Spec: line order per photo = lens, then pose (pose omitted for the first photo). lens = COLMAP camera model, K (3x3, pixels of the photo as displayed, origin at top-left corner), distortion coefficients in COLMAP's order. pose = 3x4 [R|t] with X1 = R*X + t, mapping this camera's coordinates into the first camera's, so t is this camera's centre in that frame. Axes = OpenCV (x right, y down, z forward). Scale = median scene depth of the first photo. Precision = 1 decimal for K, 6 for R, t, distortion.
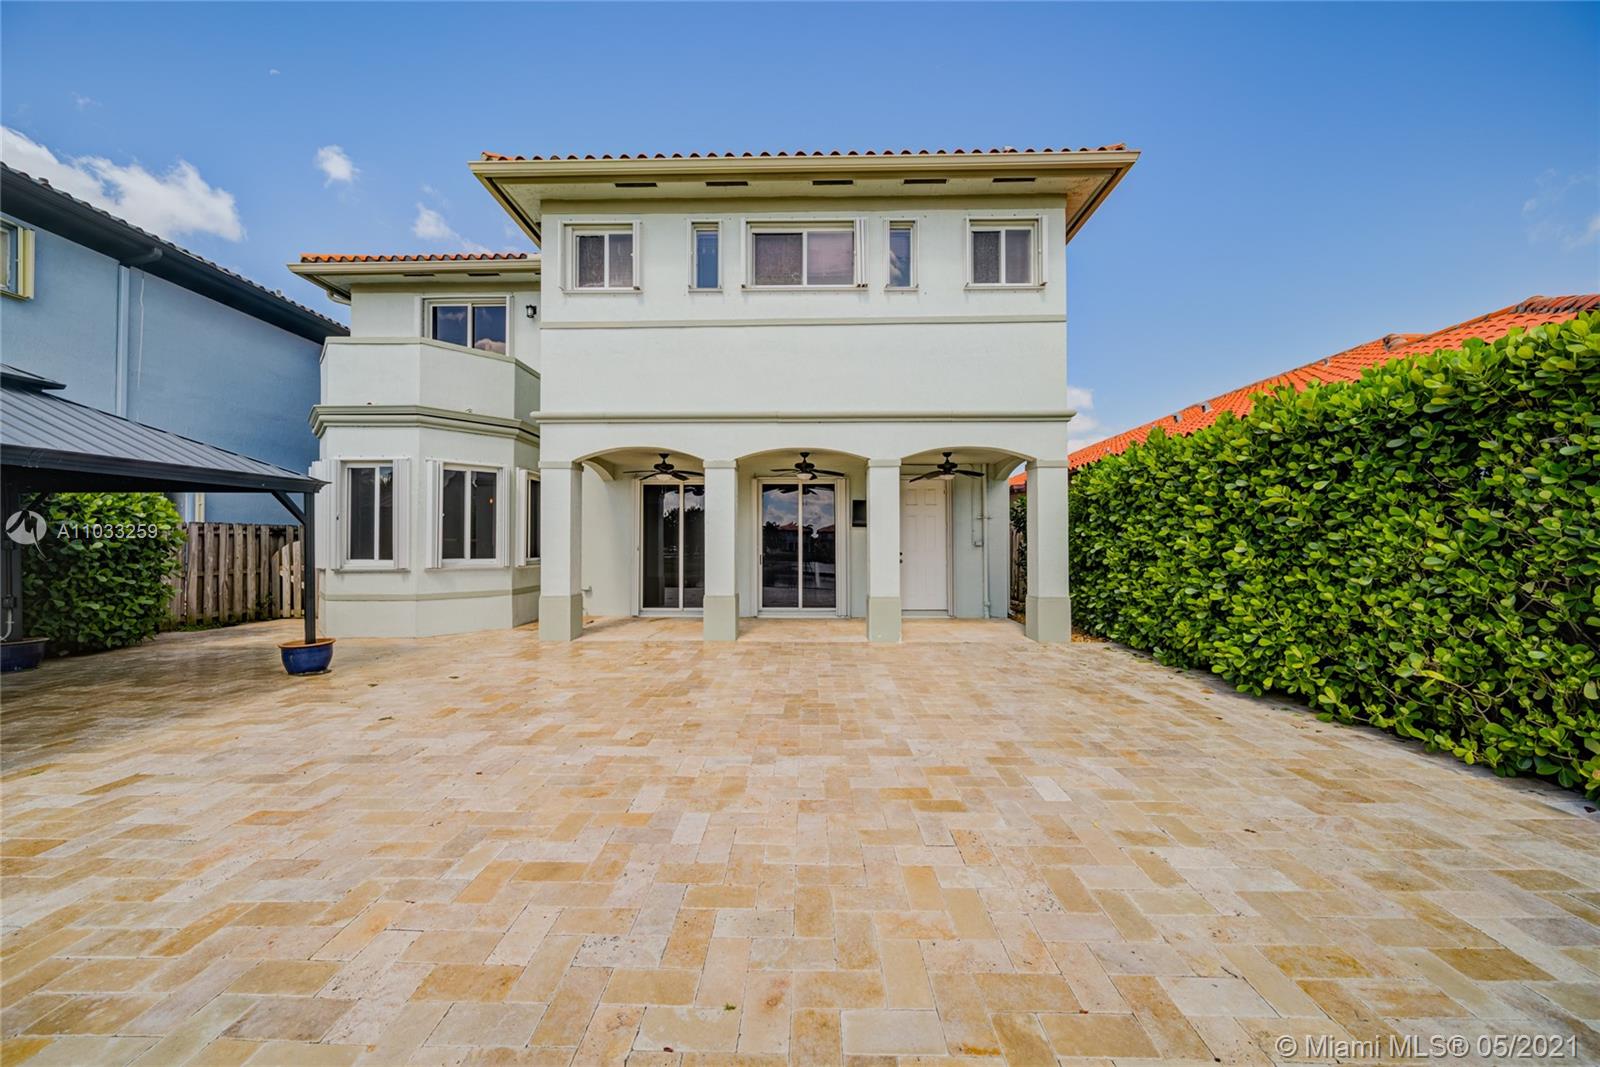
lens RADIAL K [[617.7, 0, 804.0], [0, 617.7, 537.4], [0, 0, 1]] dist [-0.002512, -0.000976]
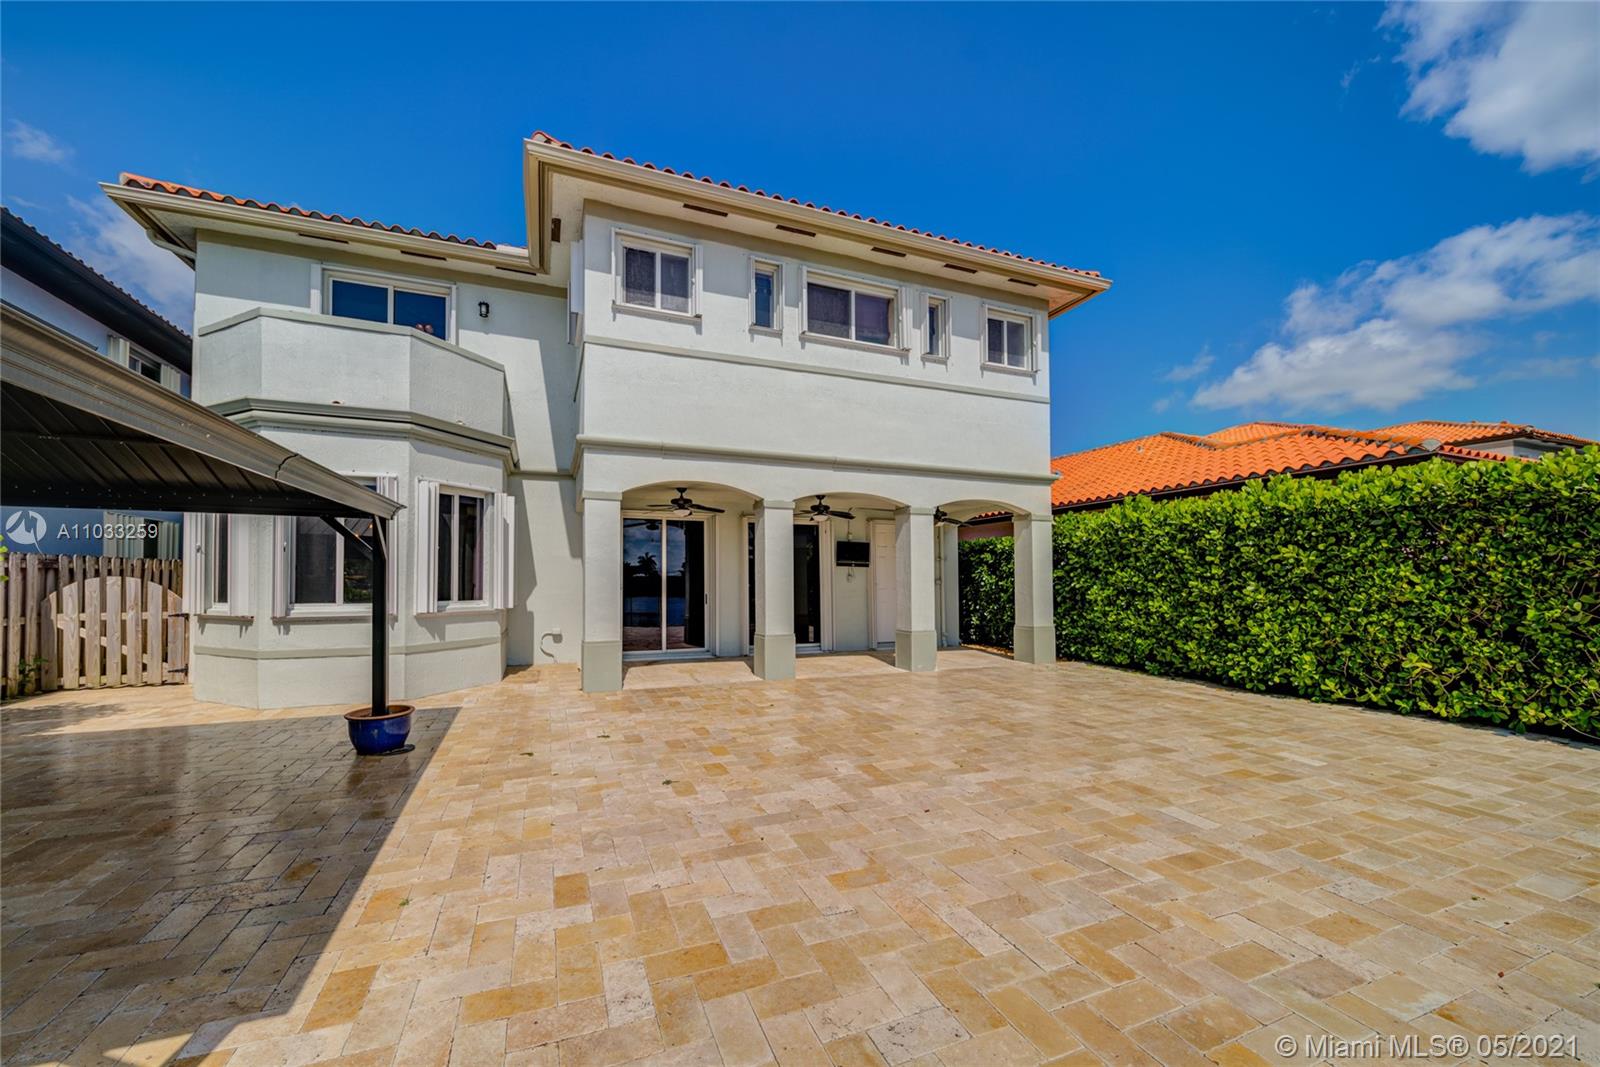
lens RADIAL K [[617.7, 0, 807.1], [0, 617.7, 565.8], [0, 0, 1]] dist [-0.002512, -0.000976]
pose [[0.918250, 0.010980, 0.395850, -0.991418], [-0.006178, 0.999891, -0.013403, -0.010018], [-0.395954, 0.009862, 0.918217, 0.114957]]
